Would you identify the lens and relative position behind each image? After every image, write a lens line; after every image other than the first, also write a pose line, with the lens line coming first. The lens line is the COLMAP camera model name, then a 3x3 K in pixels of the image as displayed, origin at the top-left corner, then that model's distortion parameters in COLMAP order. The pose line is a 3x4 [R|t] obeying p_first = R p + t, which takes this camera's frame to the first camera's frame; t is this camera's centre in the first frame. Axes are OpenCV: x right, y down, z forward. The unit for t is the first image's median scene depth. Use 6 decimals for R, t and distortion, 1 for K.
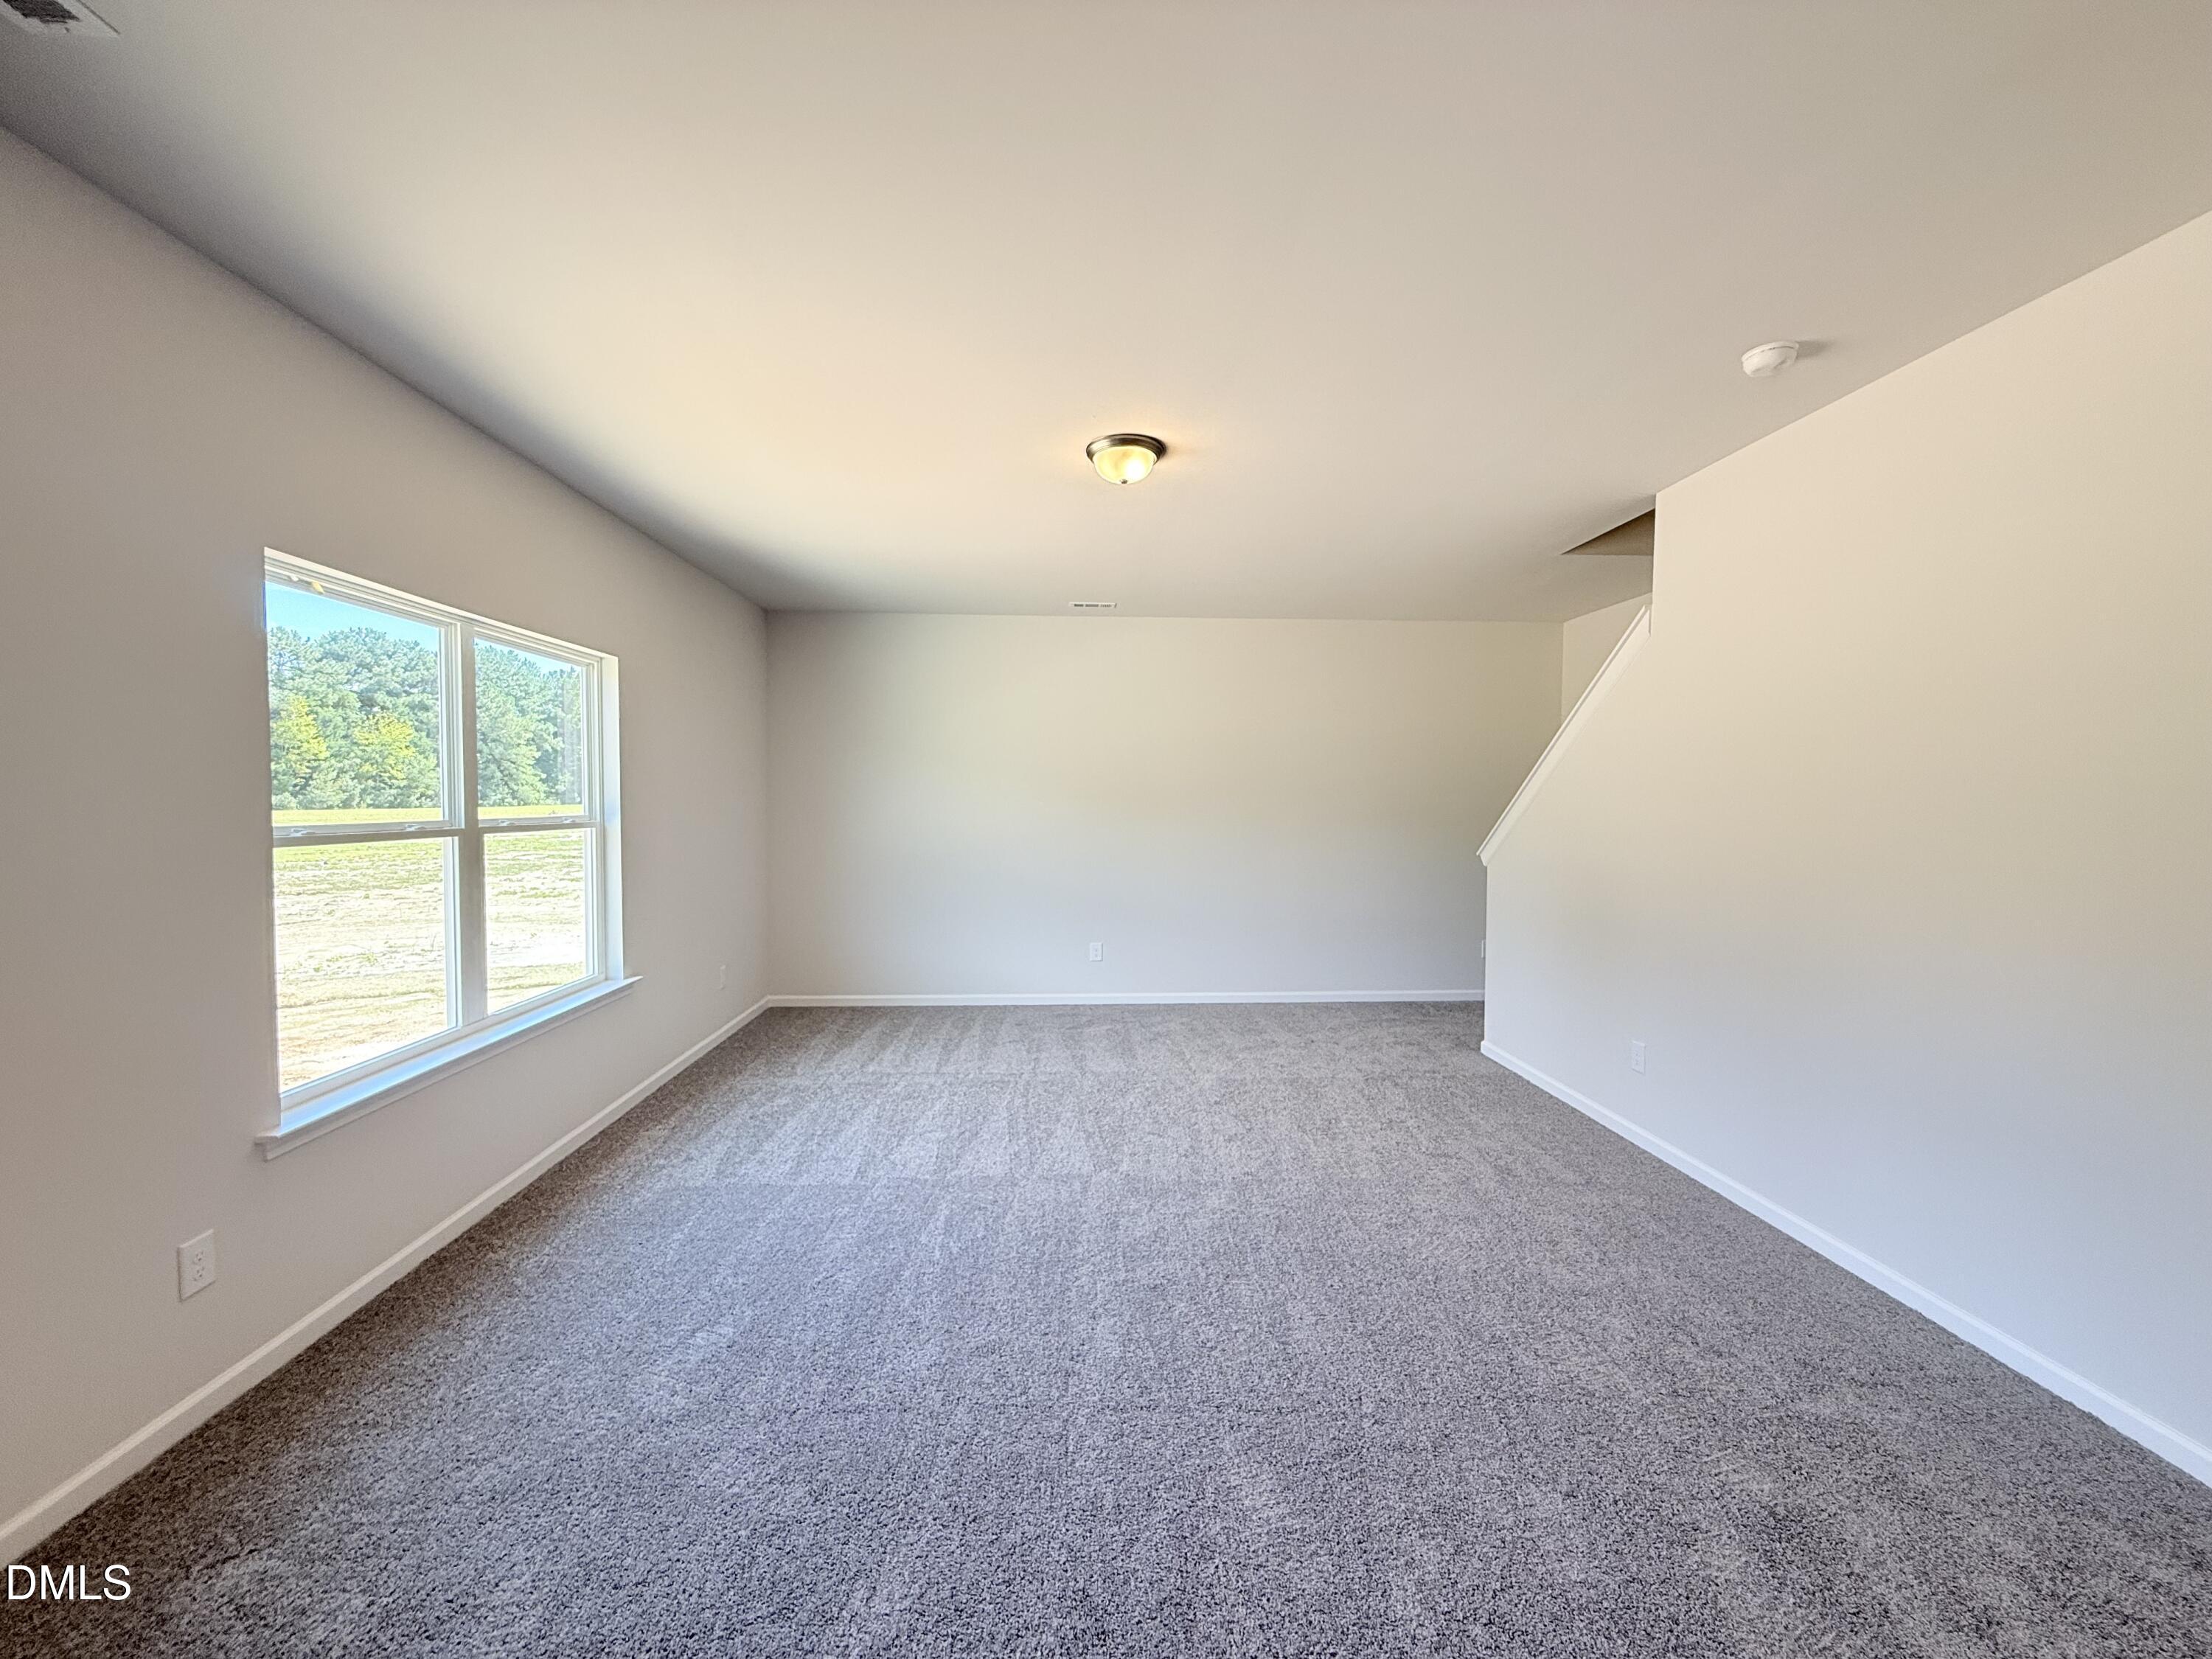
lens RADIAL K [[883.2, 0, 1105.5], [0, 883.2, 824.2], [0, 0, 1]] dist [-0.002944, 0.000305]
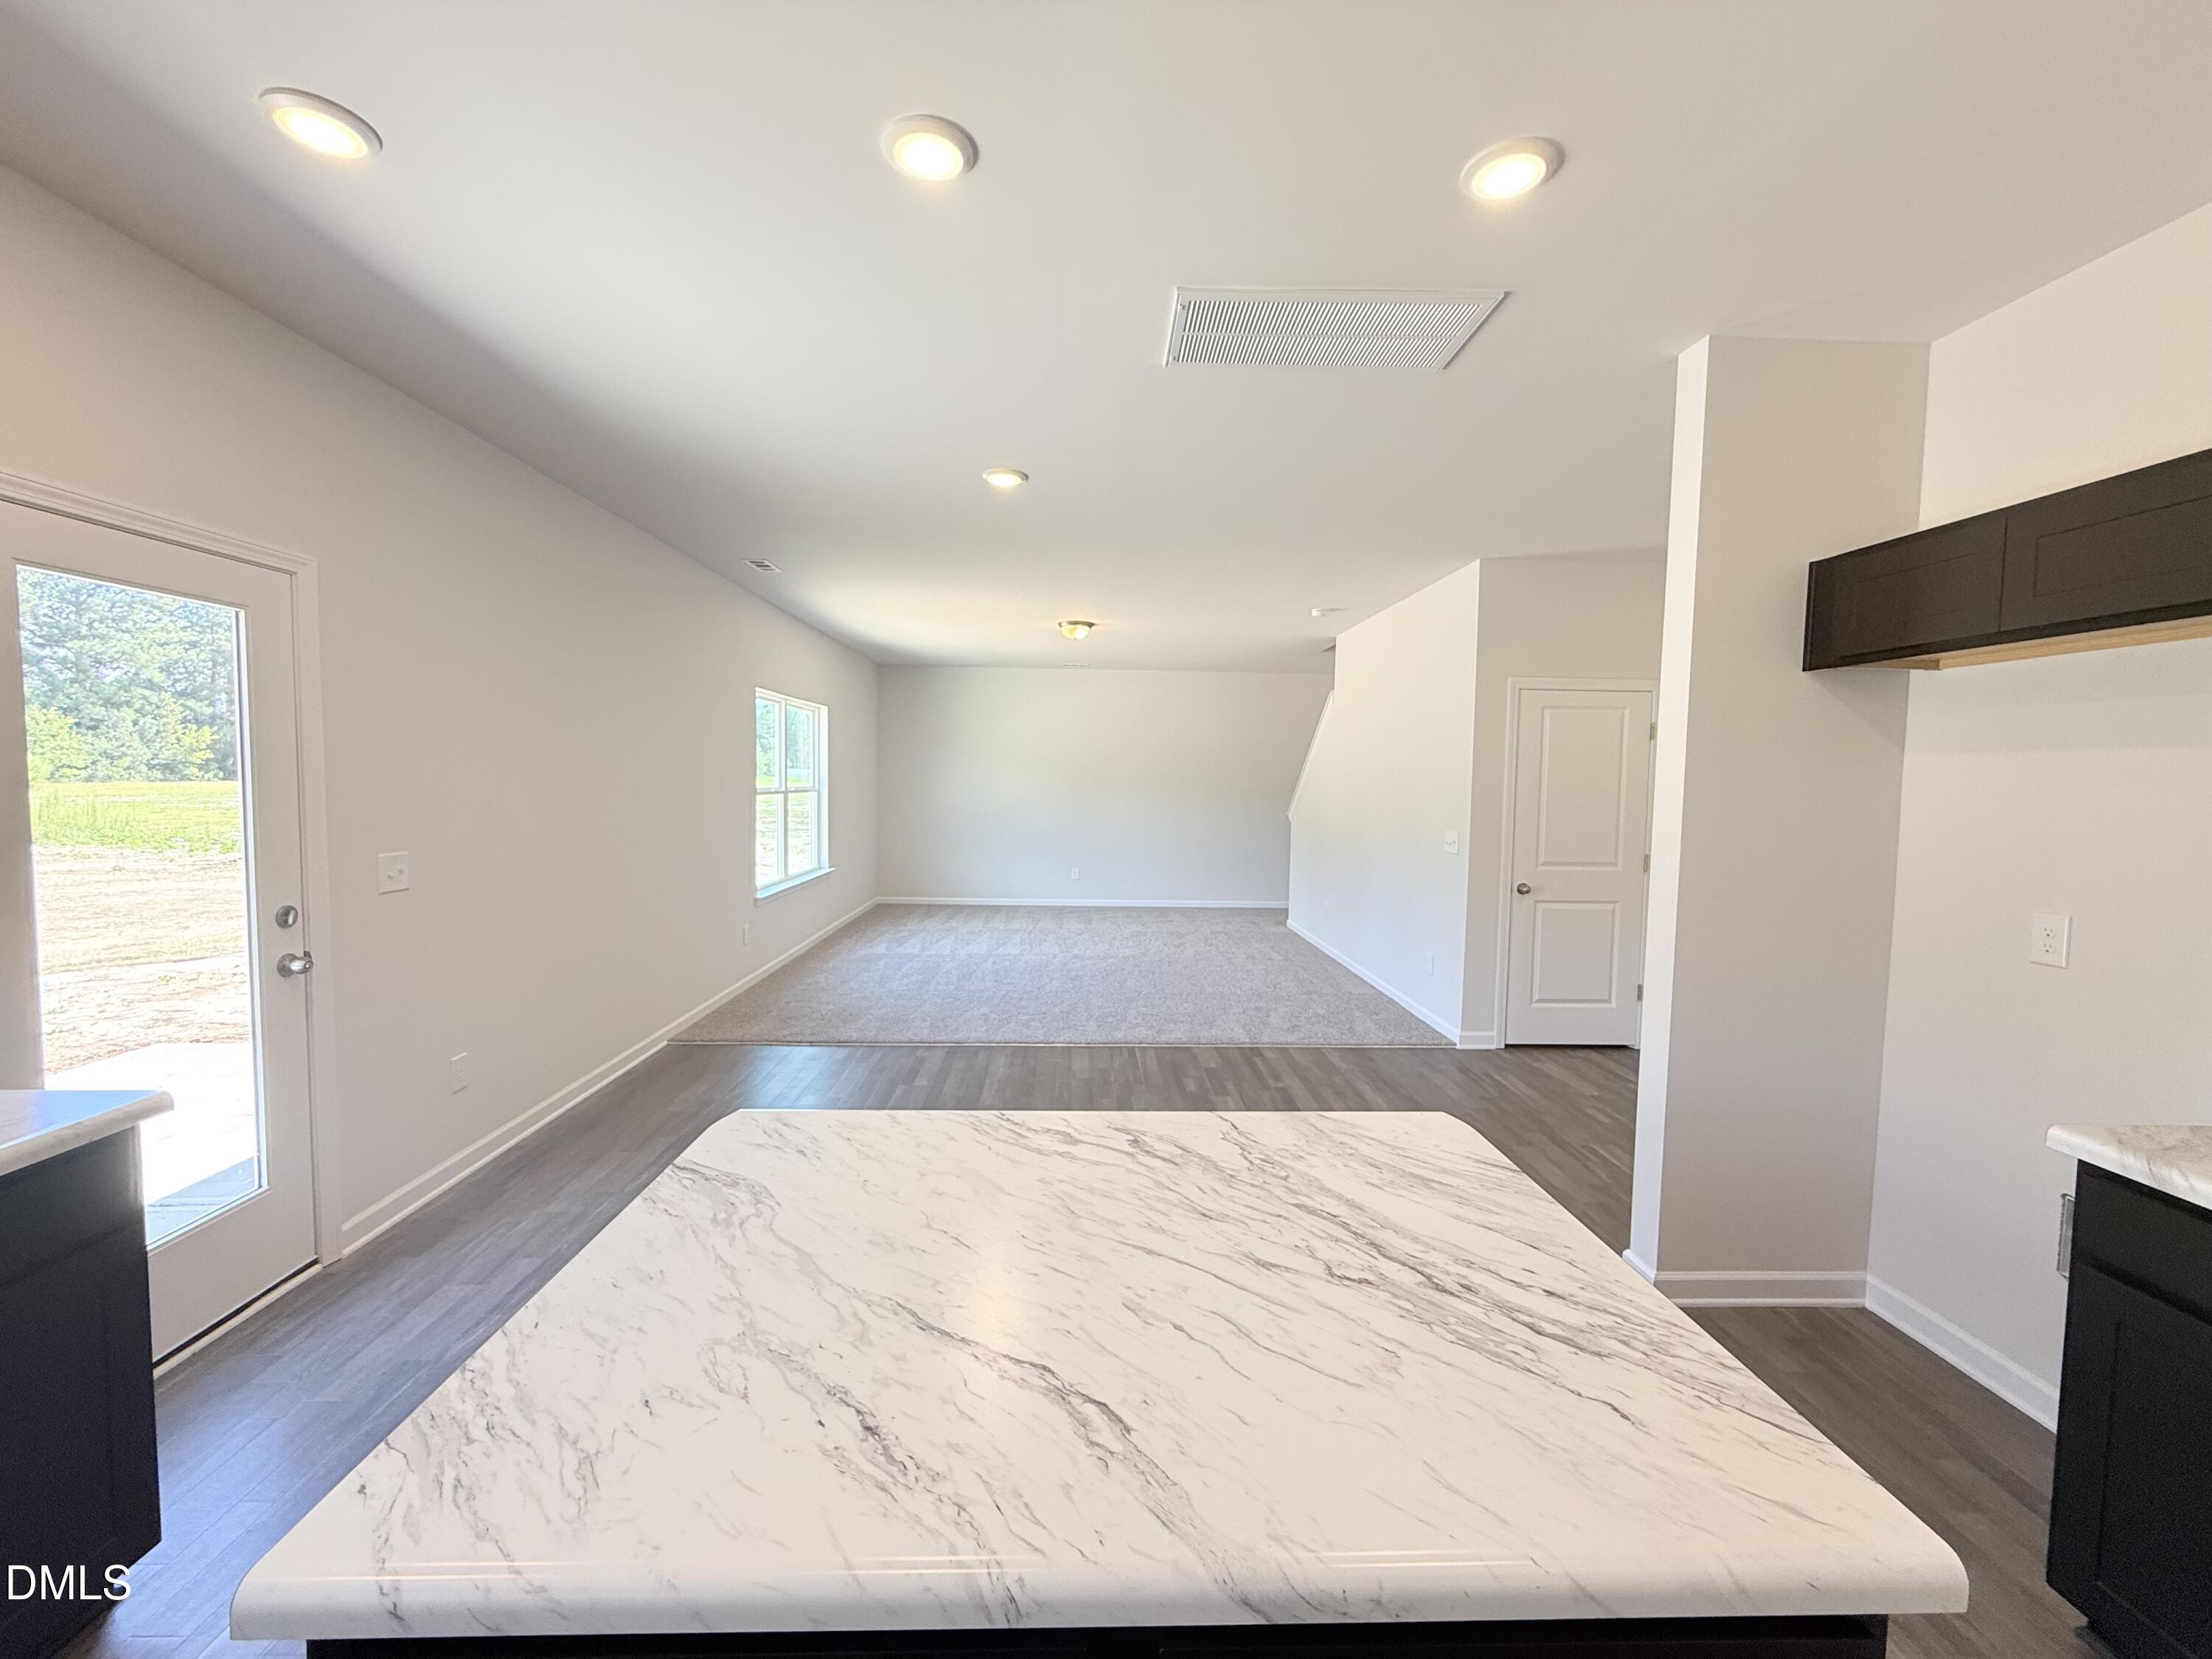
lens RADIAL K [[883.2, 0, 1106.9], [0, 883.2, 831.7], [0, 0, 1]] dist [-0.002944, 0.000305]
pose [[0.999747, 0.013813, -0.017732, 0.118633], [-0.013256, 0.999425, 0.031201, 0.022204], [0.018153, -0.030958, 0.999356, -0.996314]]
